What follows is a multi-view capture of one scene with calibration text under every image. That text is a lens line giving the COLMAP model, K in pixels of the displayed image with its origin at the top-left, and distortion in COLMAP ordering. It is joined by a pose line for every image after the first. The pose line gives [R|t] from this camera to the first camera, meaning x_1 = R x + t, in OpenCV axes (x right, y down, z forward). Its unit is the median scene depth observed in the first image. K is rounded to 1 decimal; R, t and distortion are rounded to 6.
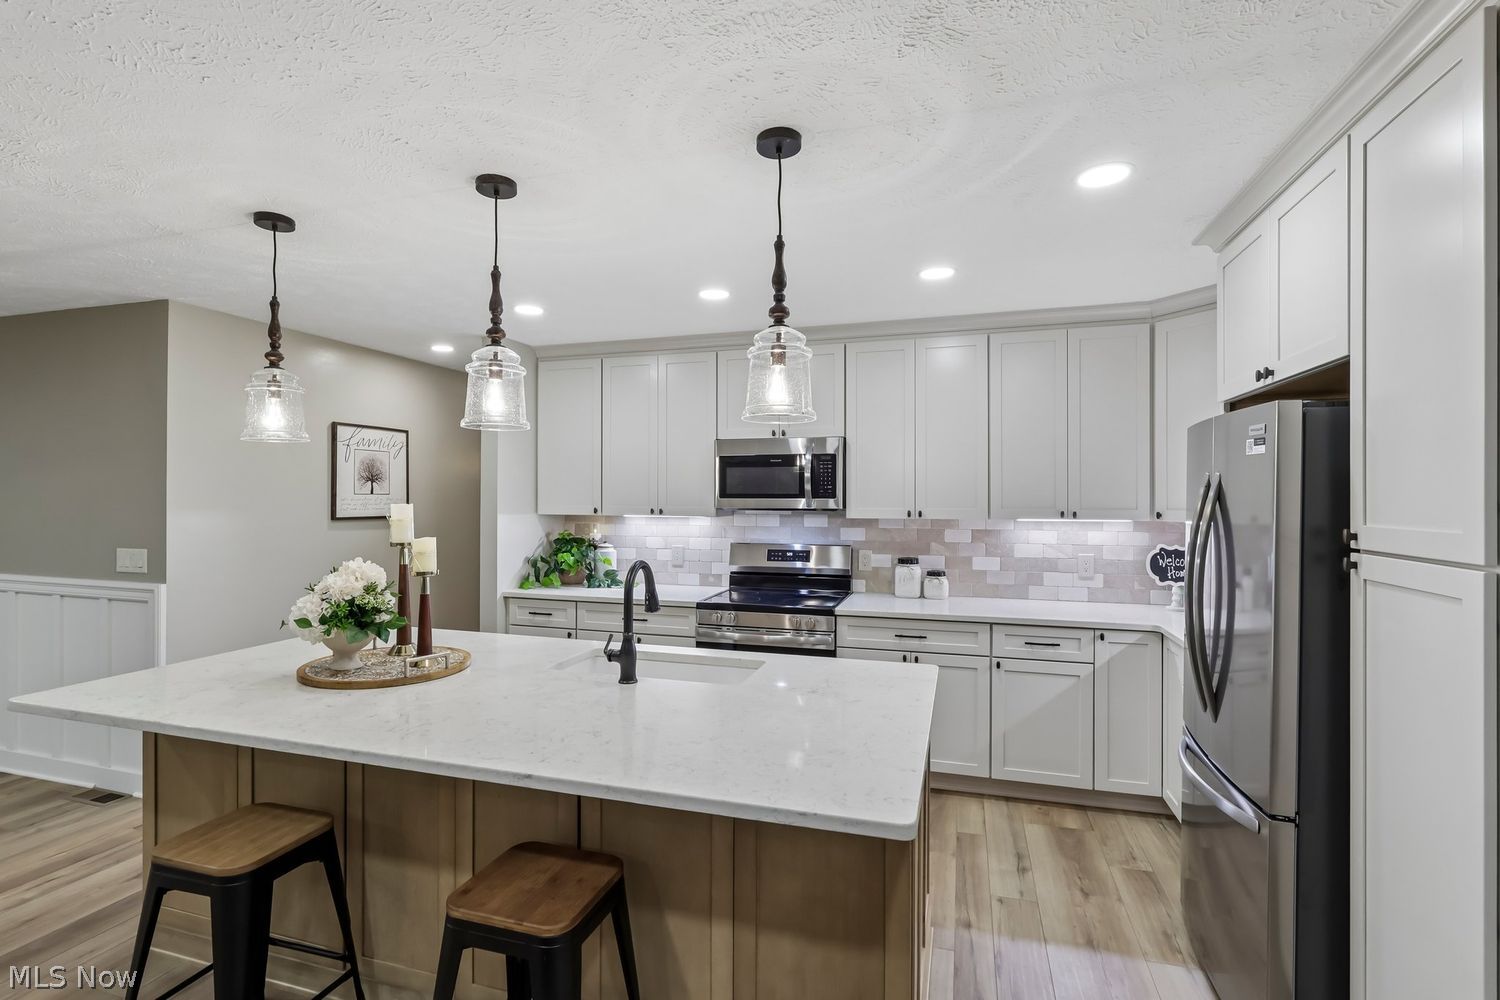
lens RADIAL K [[705.6, 0, 742.4], [0, 705.6, 500.4], [0, 0, 1]] dist [-0.003260, 0.001174]
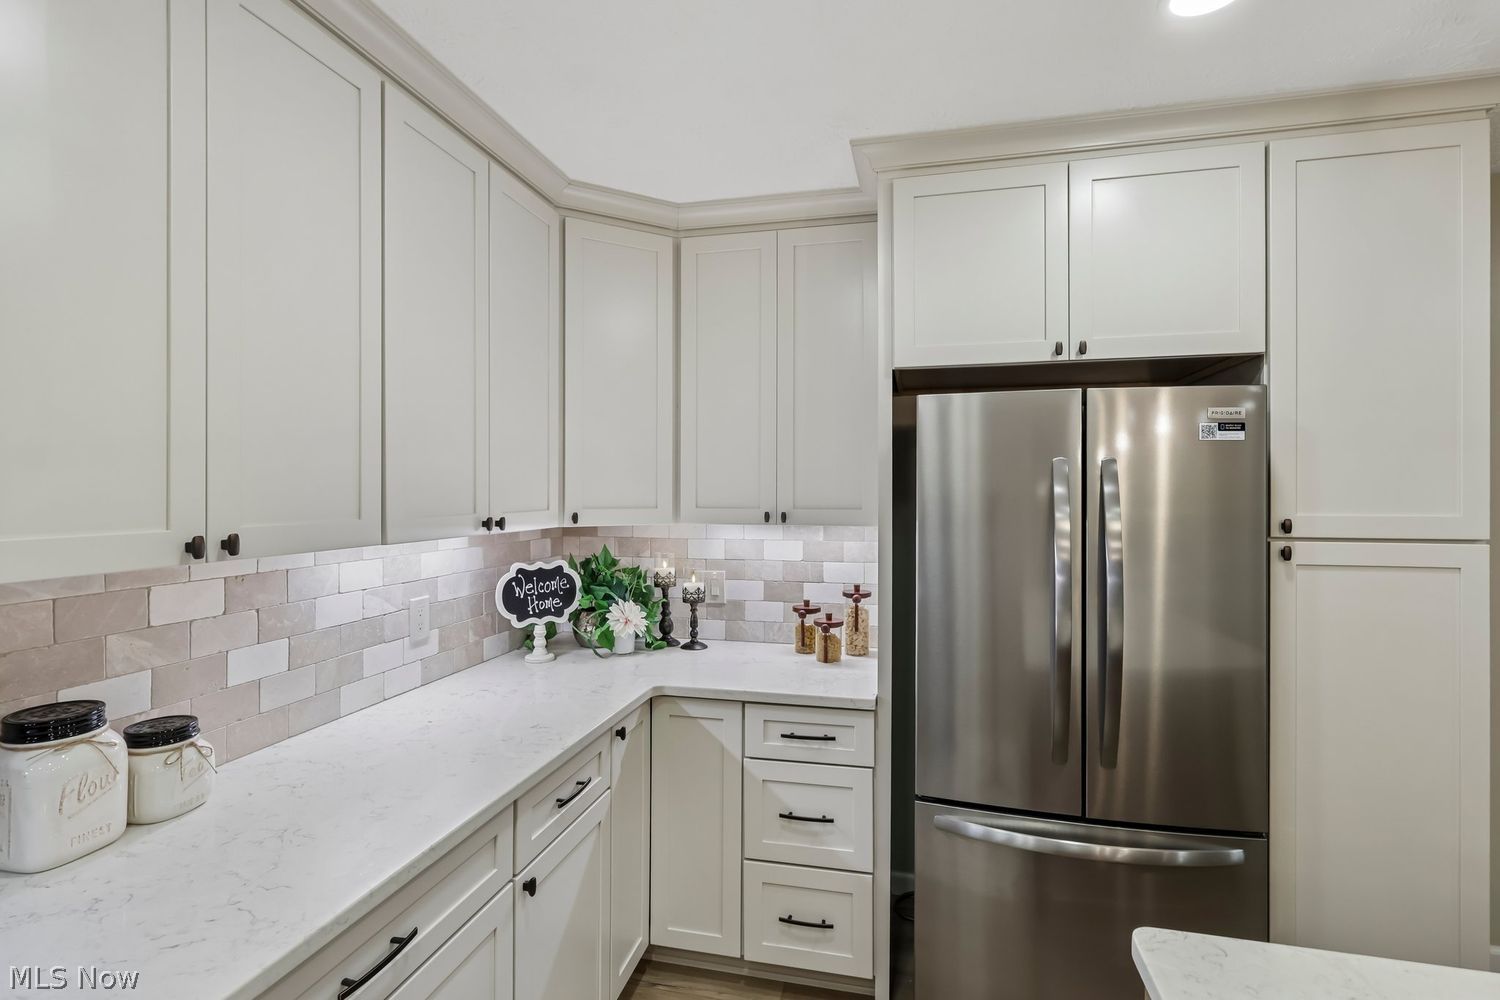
lens RADIAL K [[705.6, 0, 749.0], [0, 705.6, 491.9], [0, 0, 1]] dist [-0.003260, 0.001174]
pose [[-0.067903, -0.000577, 0.997692, -0.057643], [0.004539, 0.999989, 0.000887, -0.002126], [-0.997682, 0.004589, -0.067899, 0.794446]]
